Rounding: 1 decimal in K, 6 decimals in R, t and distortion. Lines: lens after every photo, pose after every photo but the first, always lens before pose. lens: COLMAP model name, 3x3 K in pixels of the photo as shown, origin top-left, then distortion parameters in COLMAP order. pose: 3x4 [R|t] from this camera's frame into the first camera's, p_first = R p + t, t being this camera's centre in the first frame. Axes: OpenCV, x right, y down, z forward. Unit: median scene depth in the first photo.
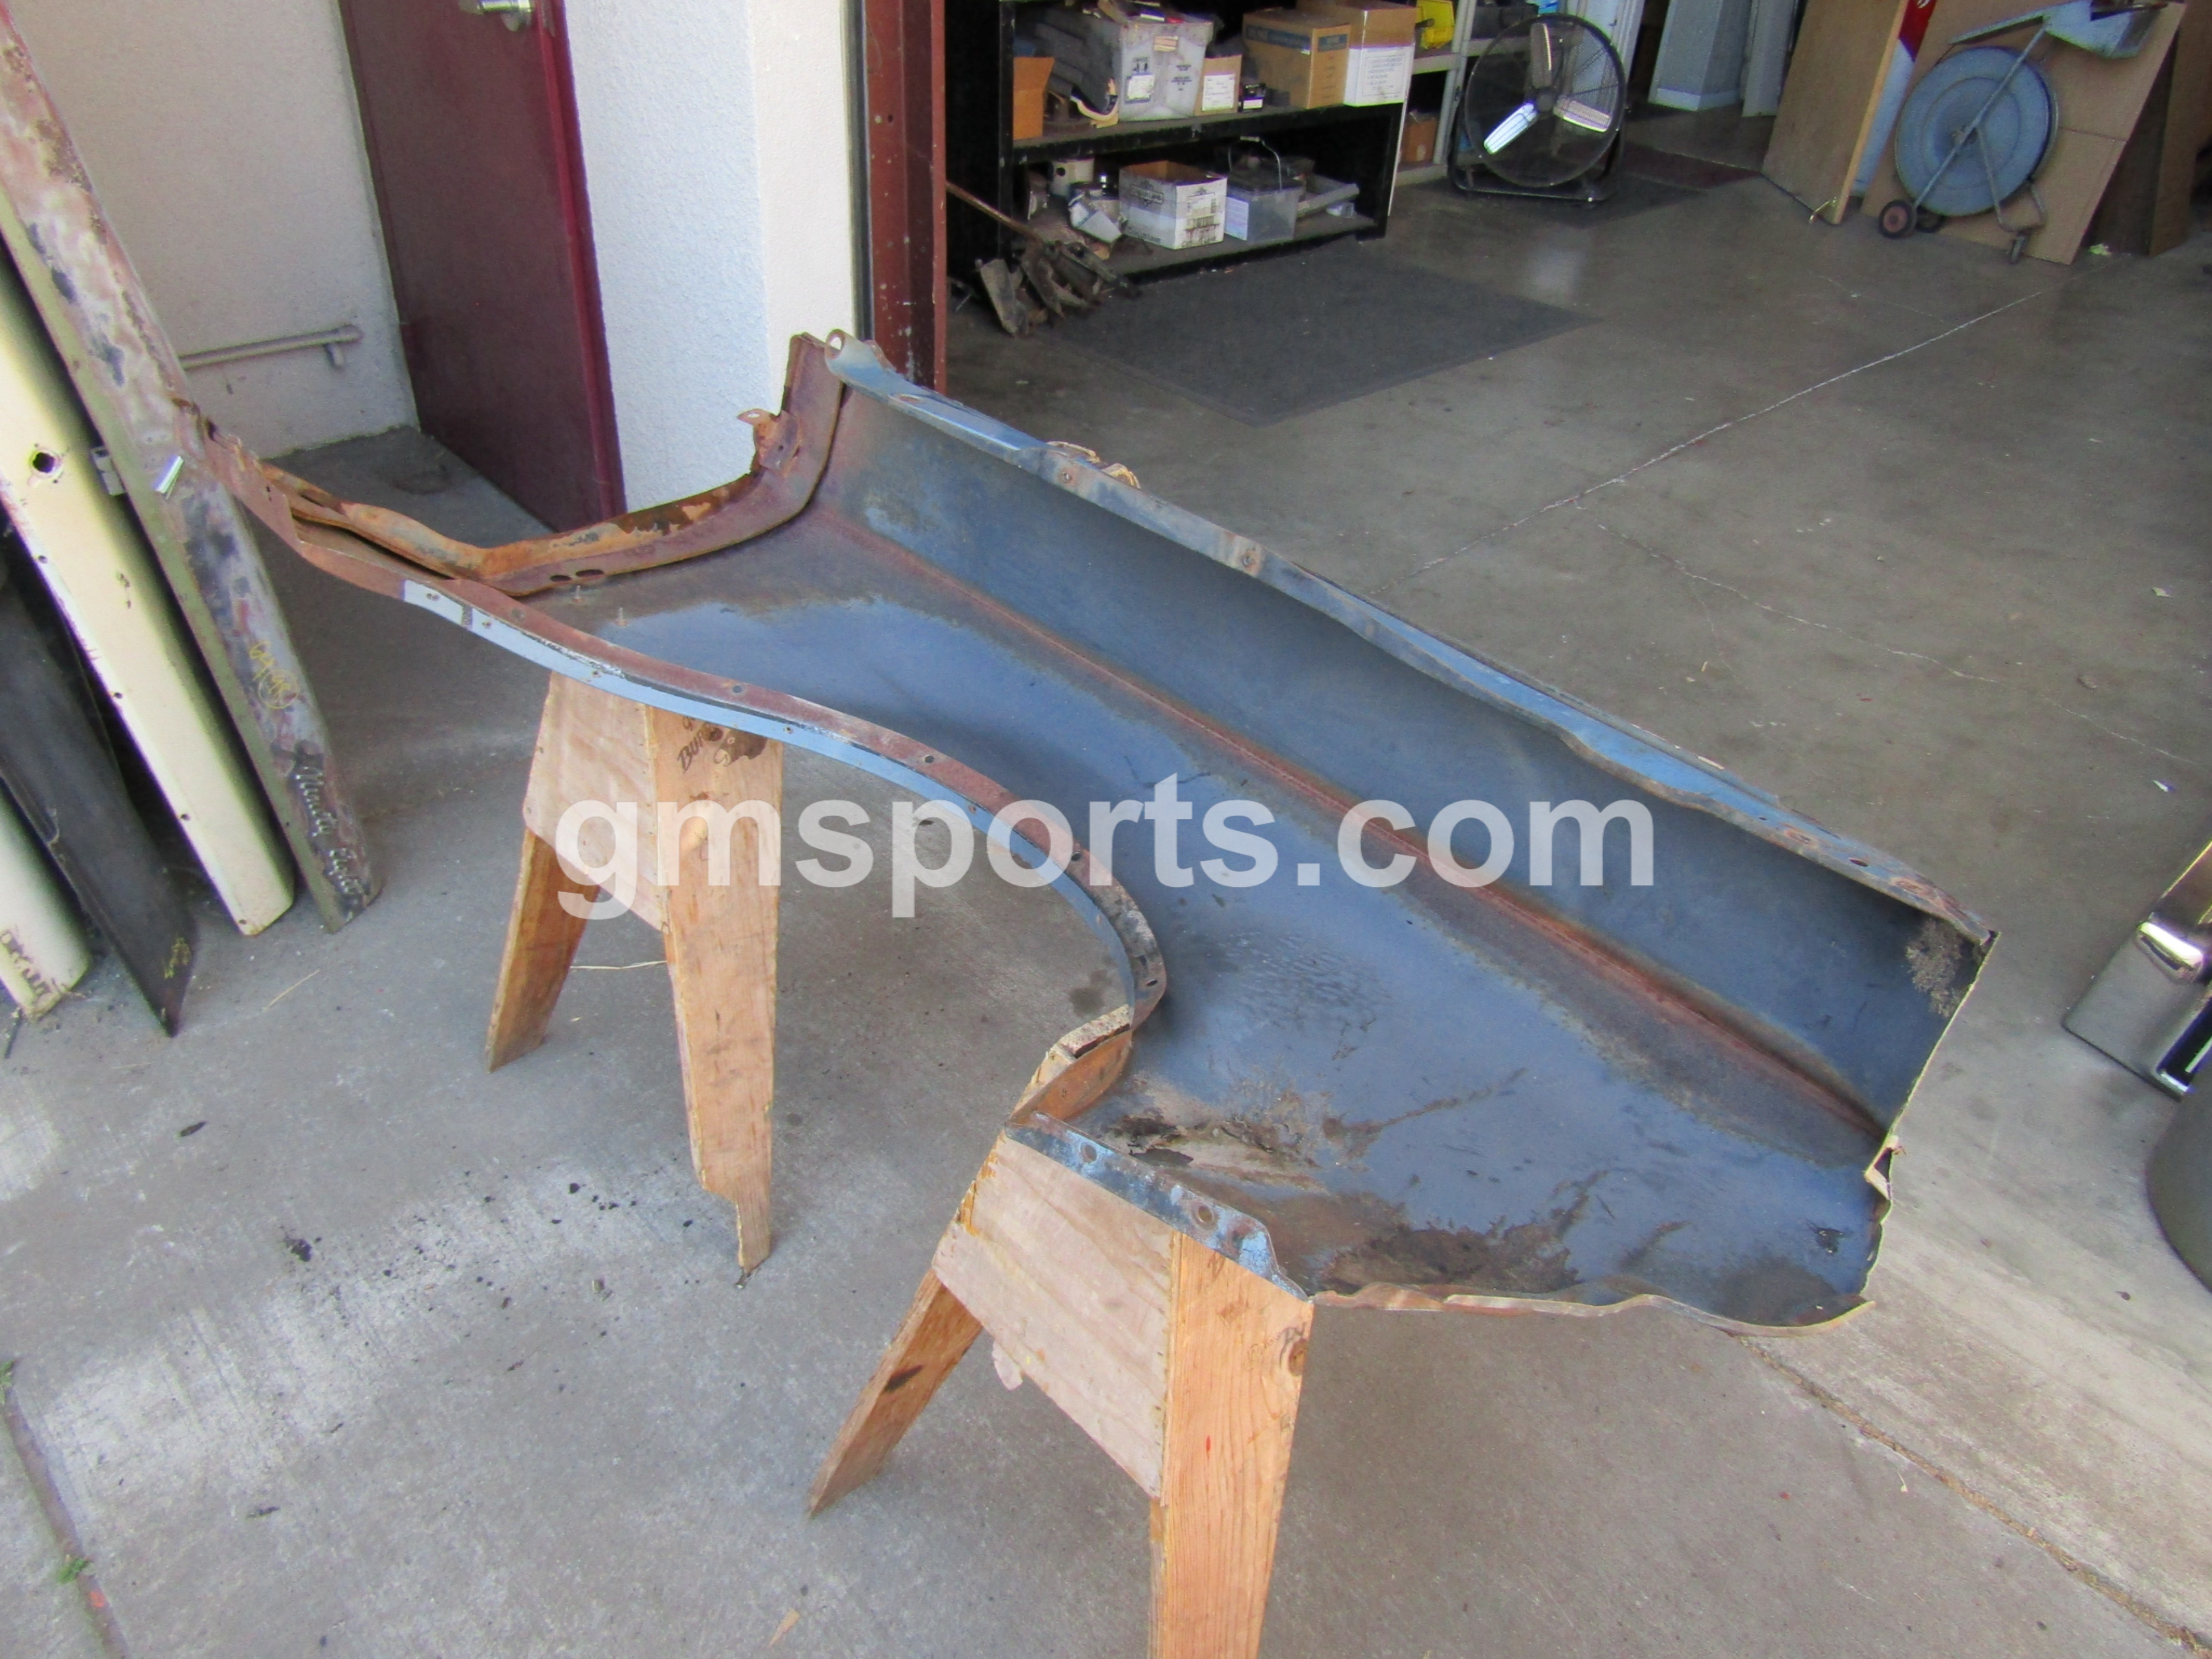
lens RADIAL K [[1571.0, 0, 1109.9], [0, 1571.0, 831.4], [0, 0, 1]] dist [-0.006587, -0.001677]
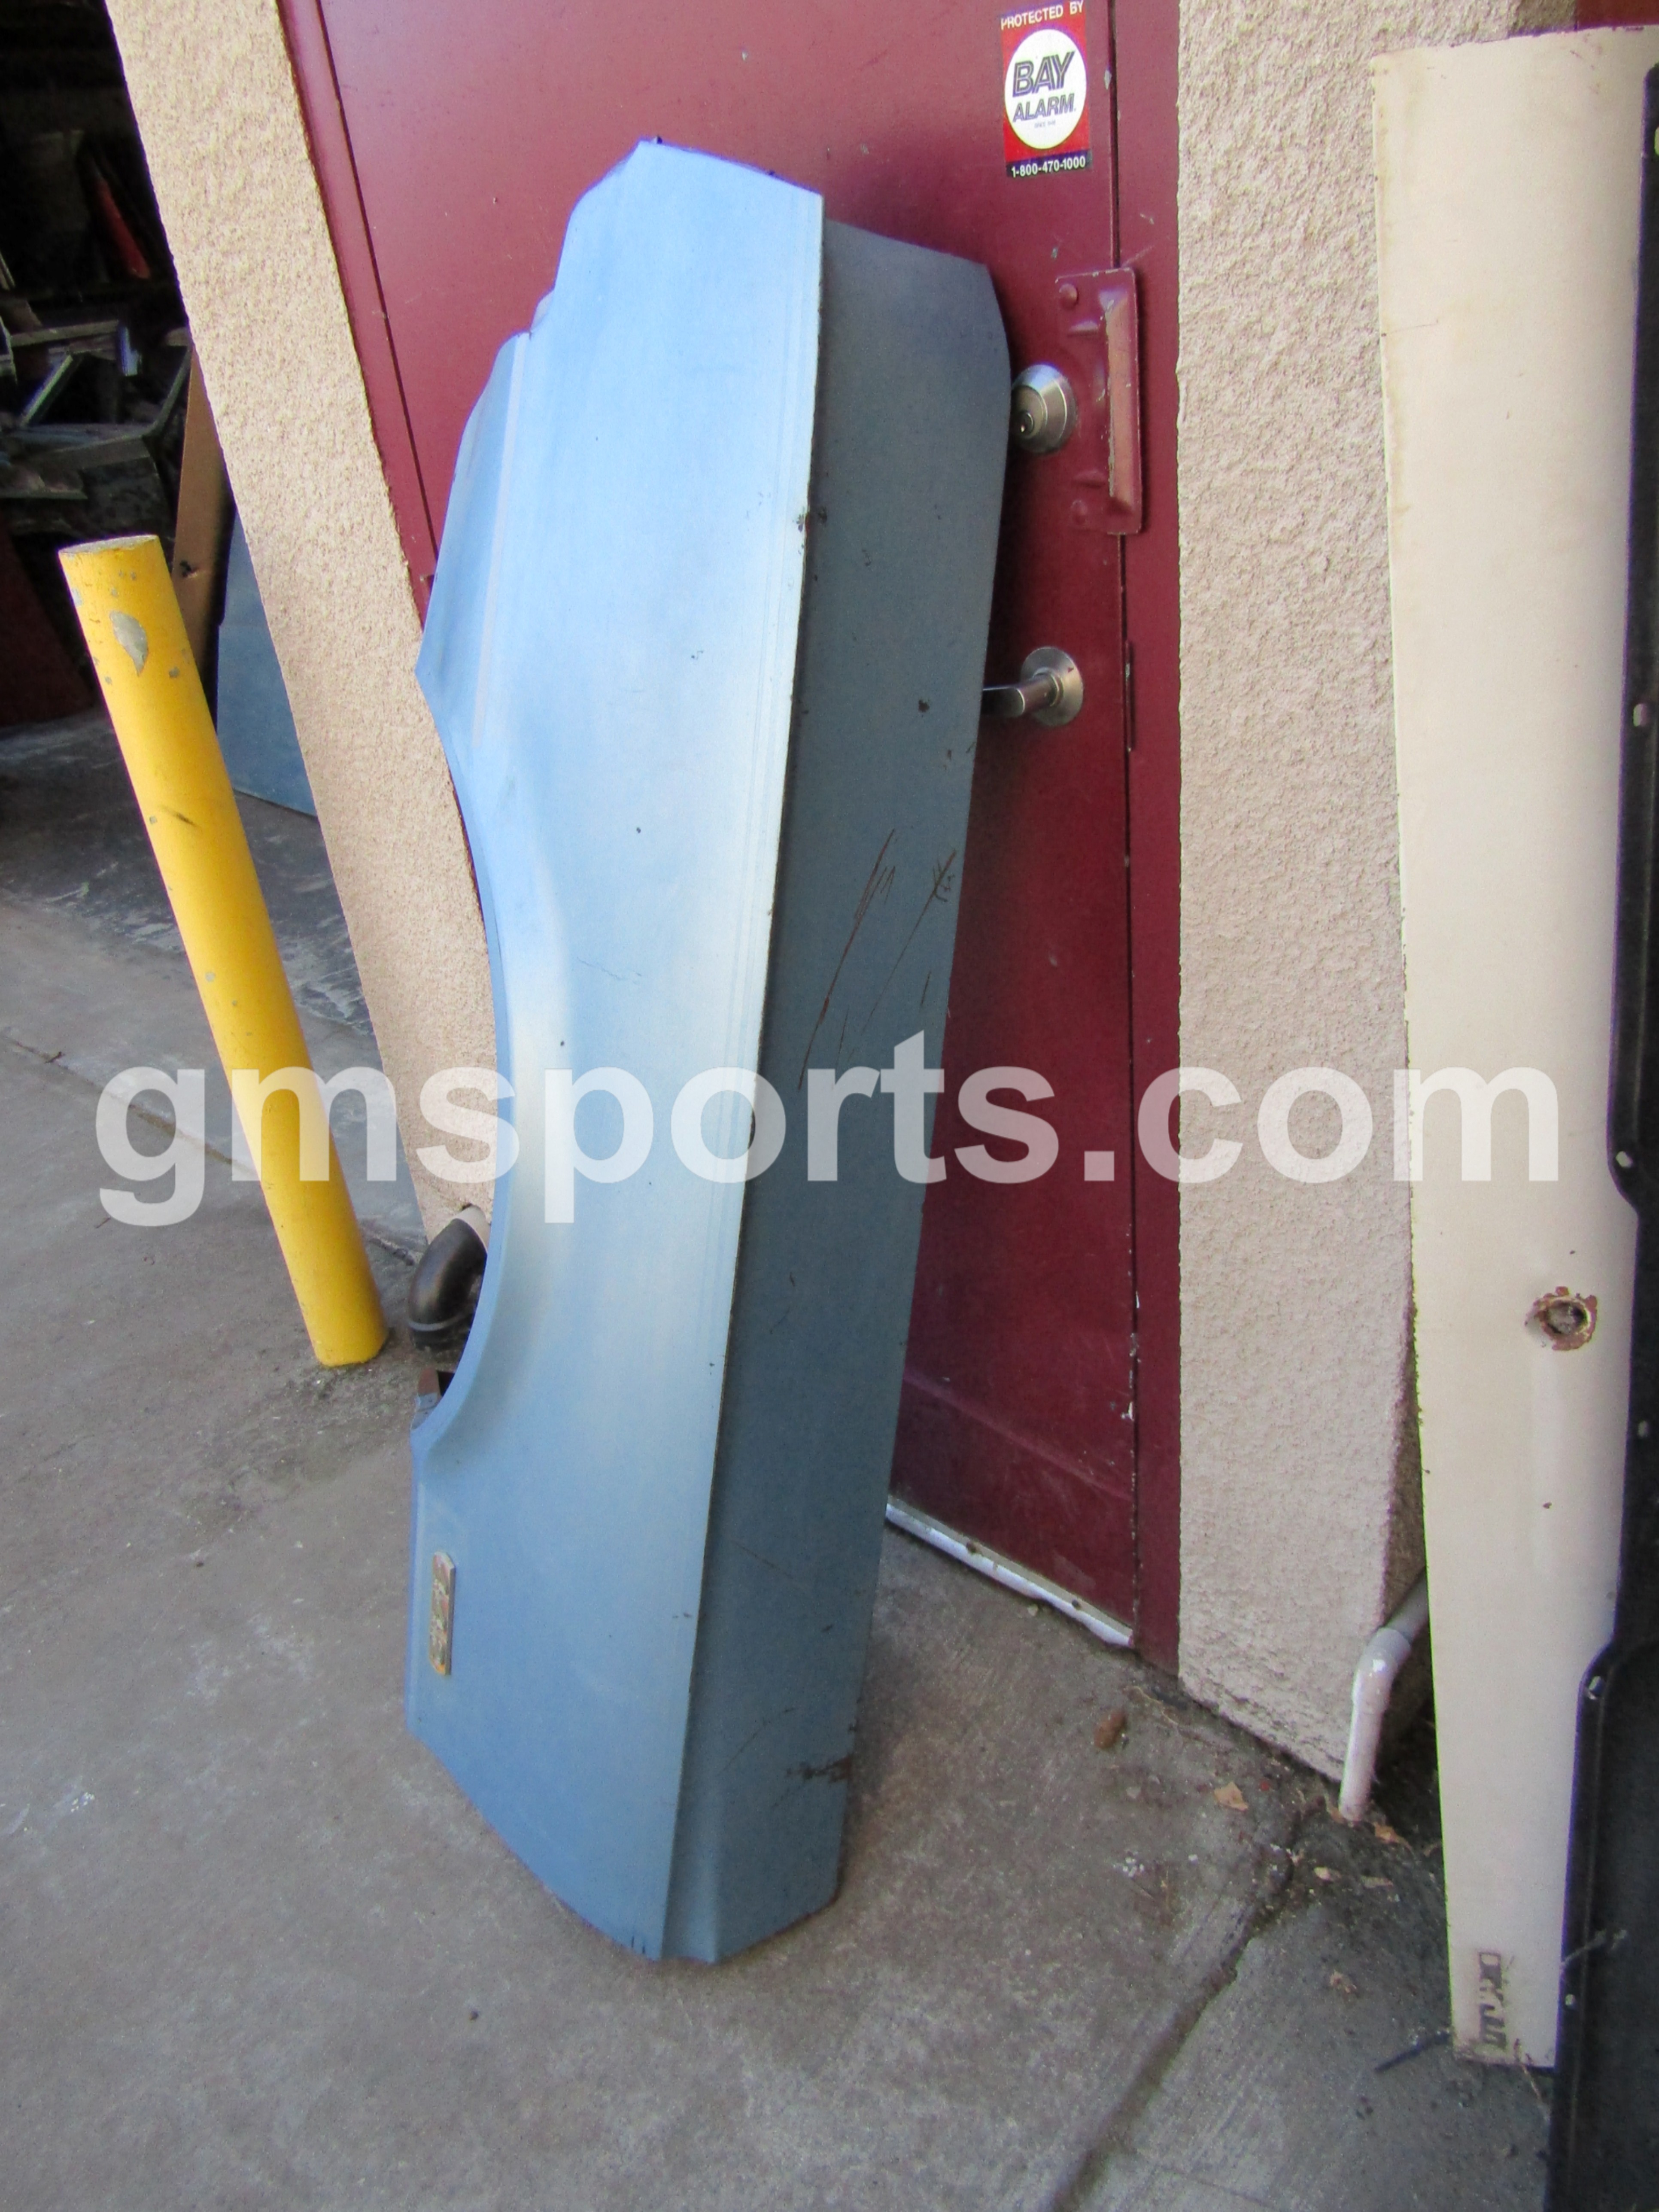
lens RADIAL K [[1571.0, 0, 840.1], [0, 1571.0, 1111.4], [0, 0, 1]] dist [-0.006587, -0.001677]
pose [[0.065523, 0.422796, -0.903853, -0.319696], [-0.485411, 0.804907, 0.341323, -0.311316], [0.871827, 0.416376, 0.257970, 0.501366]]
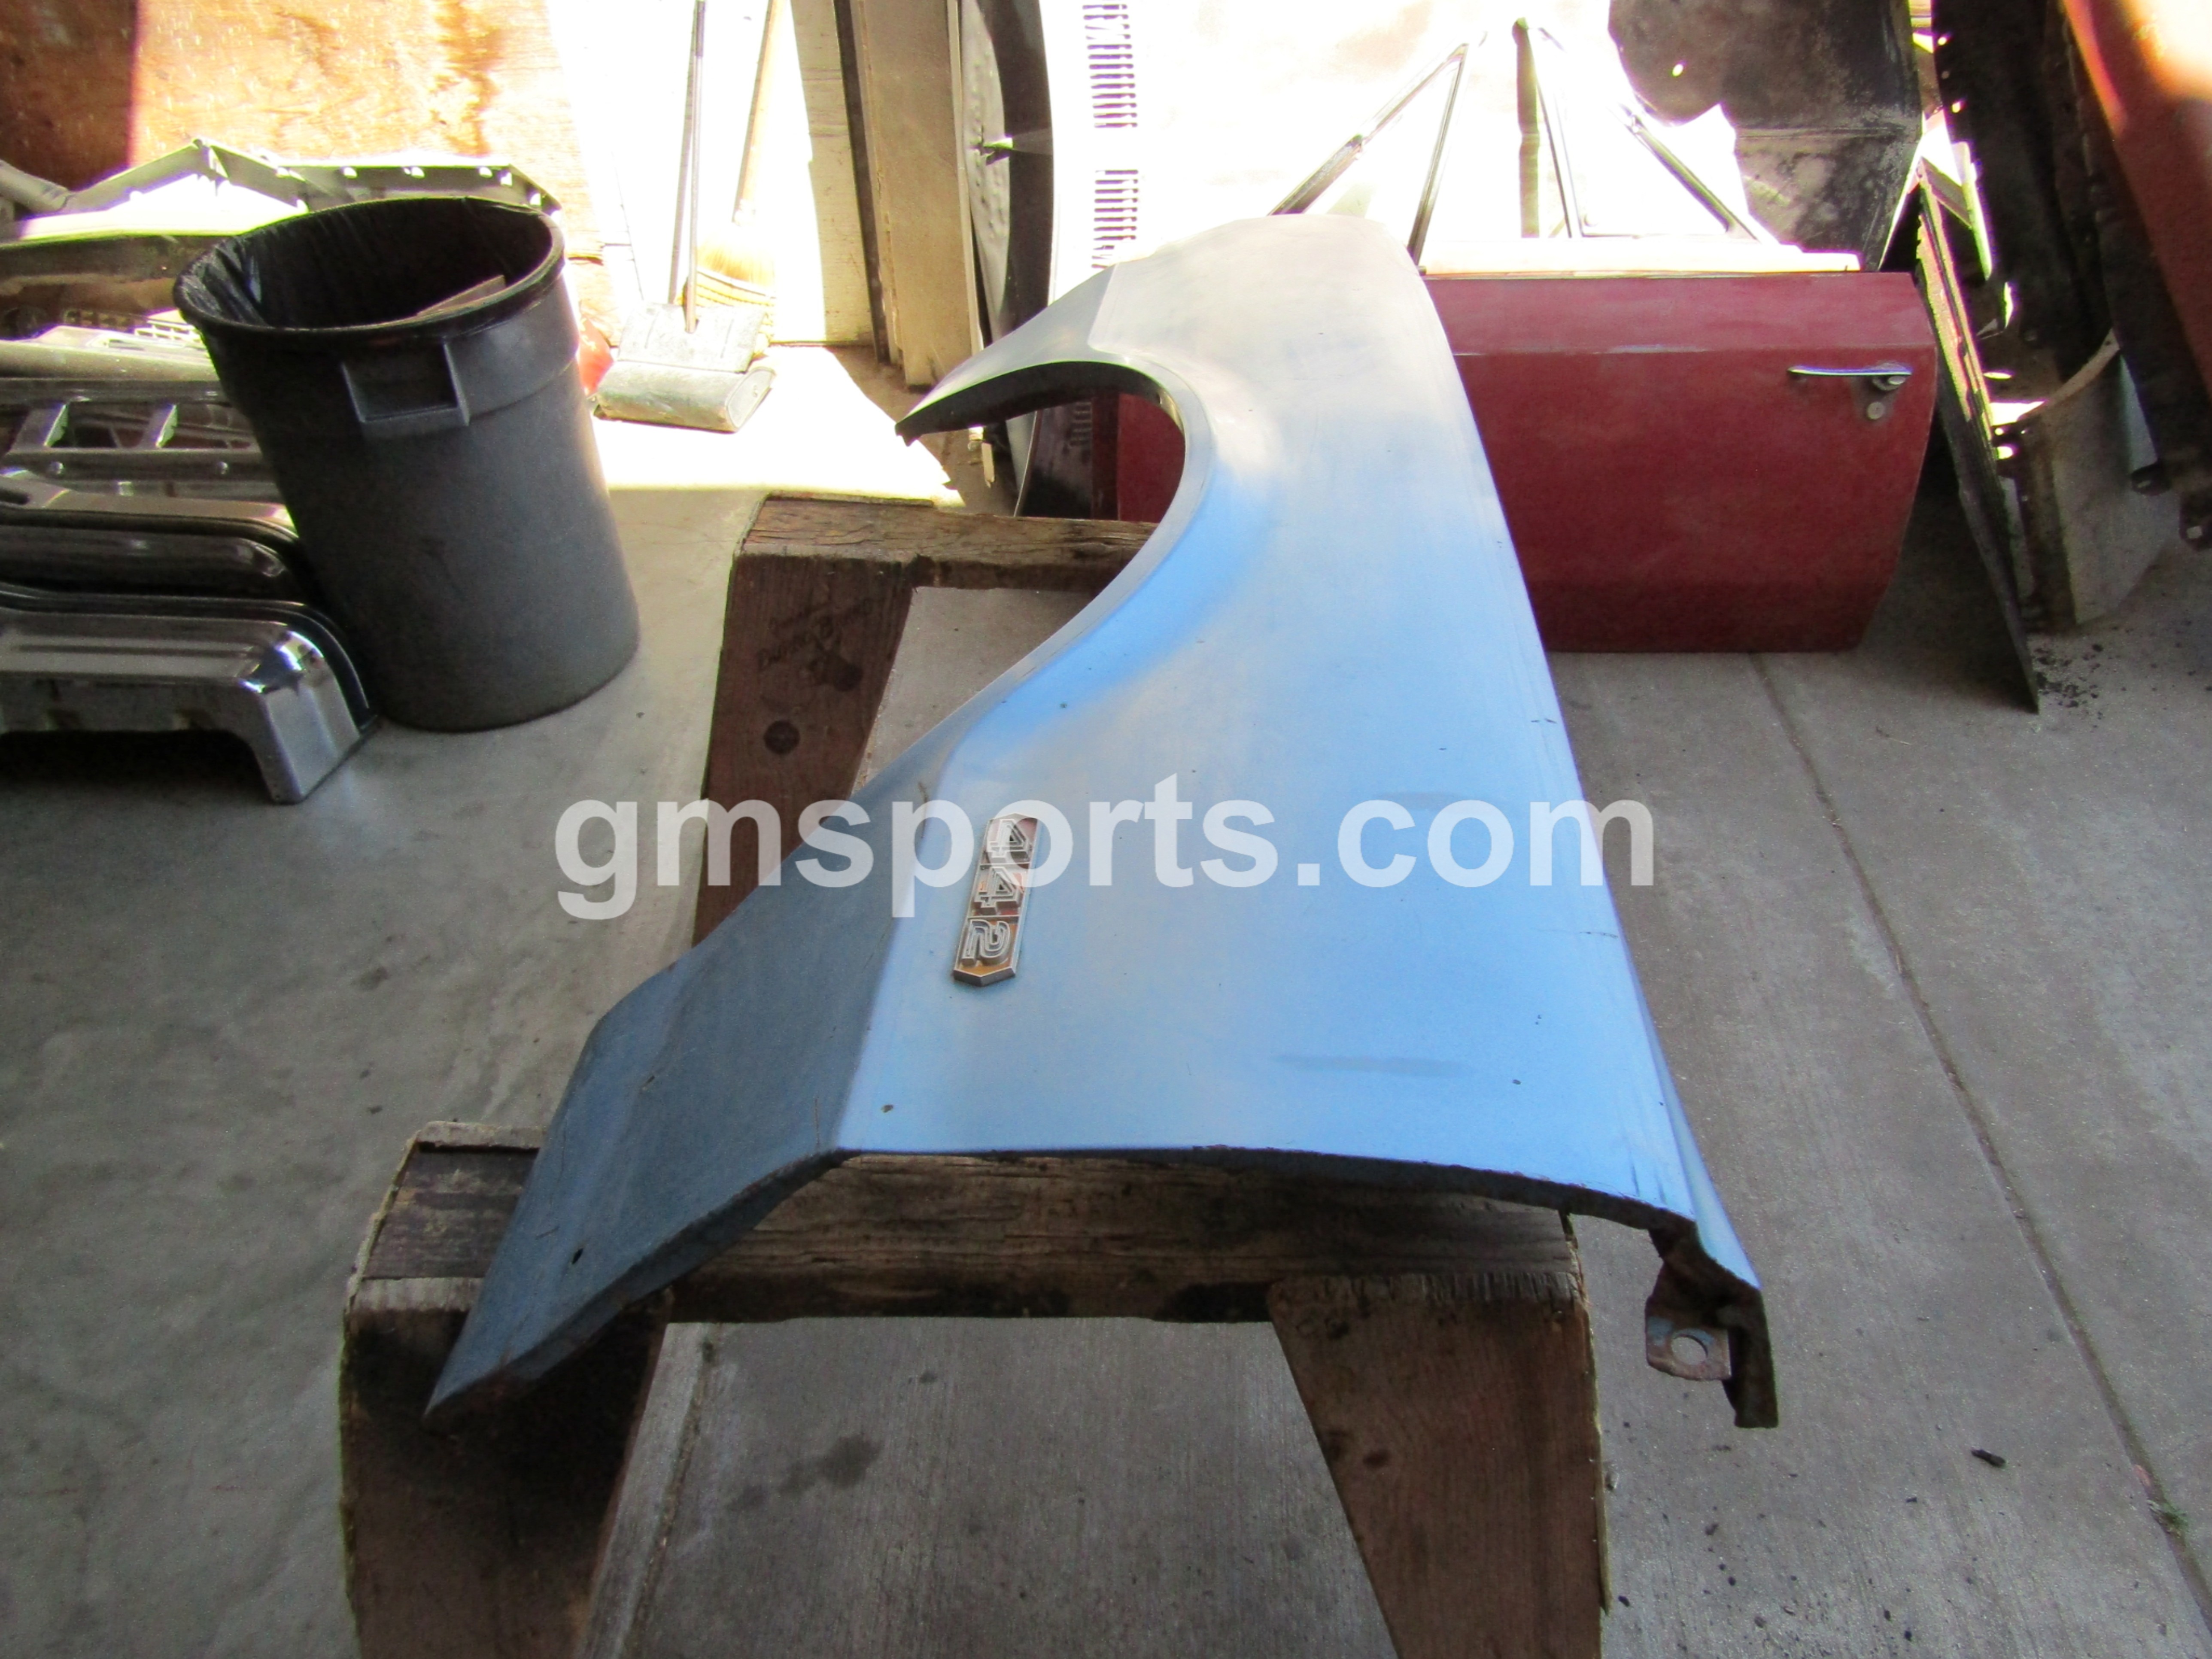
lens RADIAL K [[1565.8, 0, 1106.0], [0, 1565.8, 829.5], [0, 0, 1]] dist [-0.004755, -0.007023]
pose [[-0.689616, -0.499954, 0.523905, -0.385799], [0.397100, 0.343920, 0.850900, -0.651966], [-0.605592, 0.794837, -0.038641, 0.867183]]
